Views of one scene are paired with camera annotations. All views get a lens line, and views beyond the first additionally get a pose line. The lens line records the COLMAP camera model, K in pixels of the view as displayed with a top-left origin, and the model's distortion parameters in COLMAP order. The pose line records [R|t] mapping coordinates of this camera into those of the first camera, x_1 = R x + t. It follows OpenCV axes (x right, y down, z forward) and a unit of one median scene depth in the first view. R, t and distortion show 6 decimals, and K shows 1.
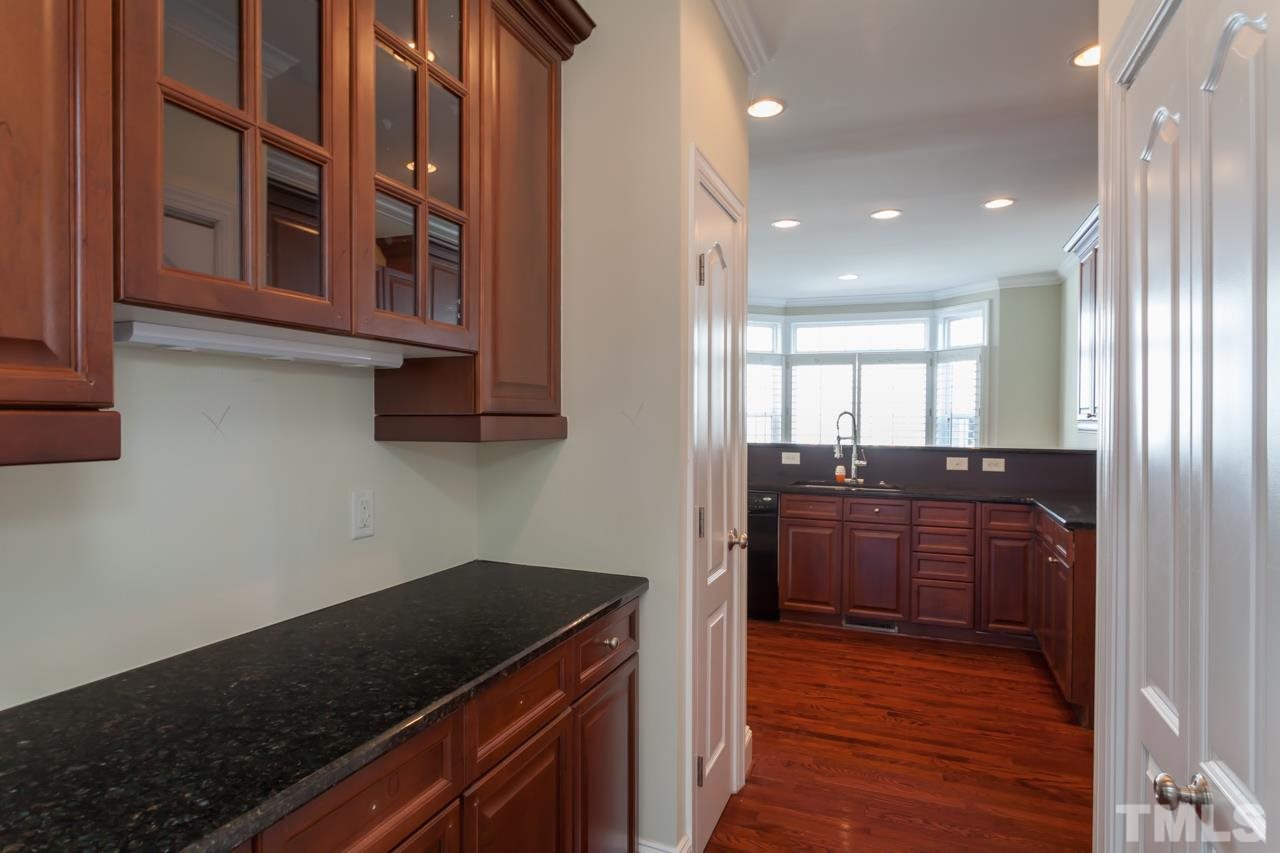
lens RADIAL K [[673.6, 0, 643.6], [0, 673.6, 421.5], [0, 0, 1]] dist [-0.002773, -0.000218]
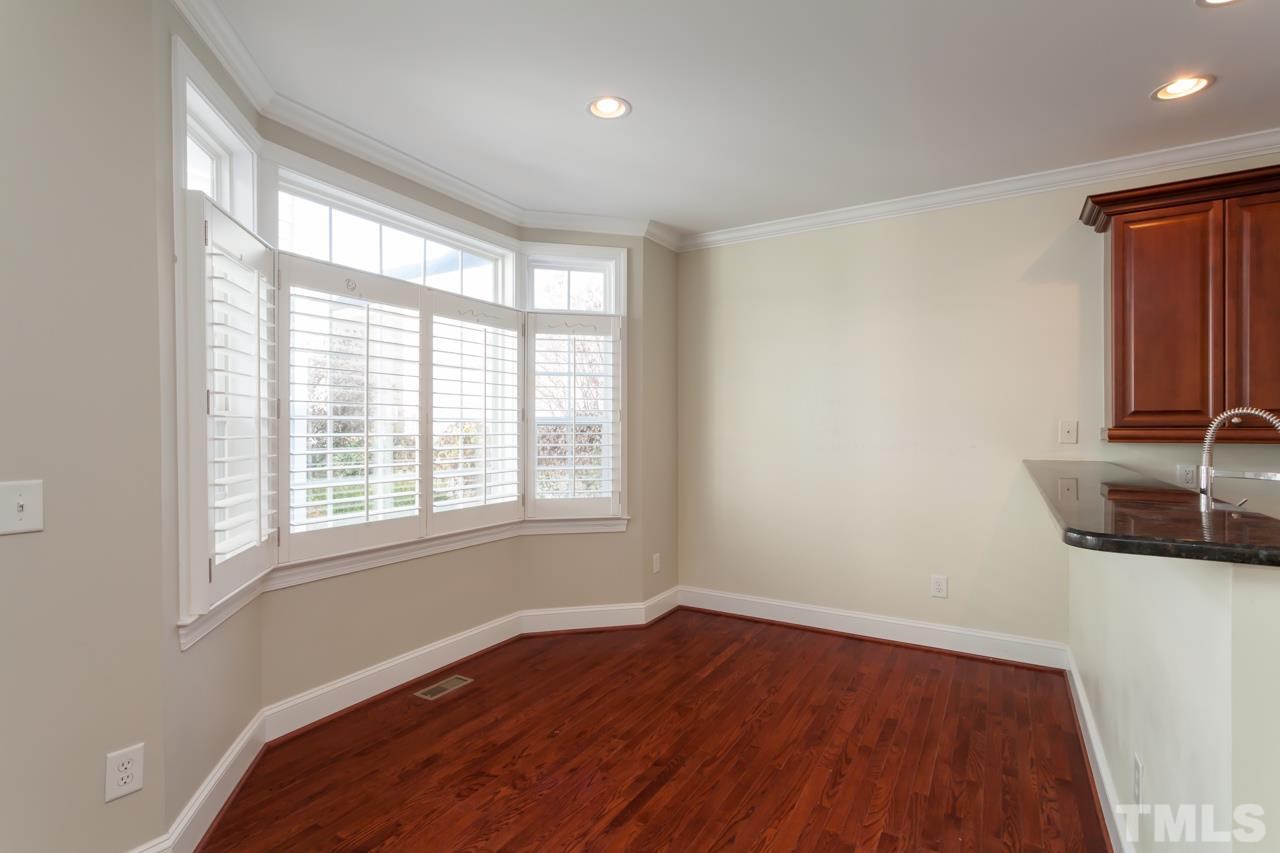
lens RADIAL K [[620.8, 0, 611.2], [0, 620.8, 430.9], [0, 0, 1]] dist [0.003507, -0.001465]
pose [[0.166921, -0.005074, 0.985957, -0.097156], [0.007443, 0.999965, 0.003886, -0.002595], [-0.985942, 0.006690, 0.166953, 0.910458]]
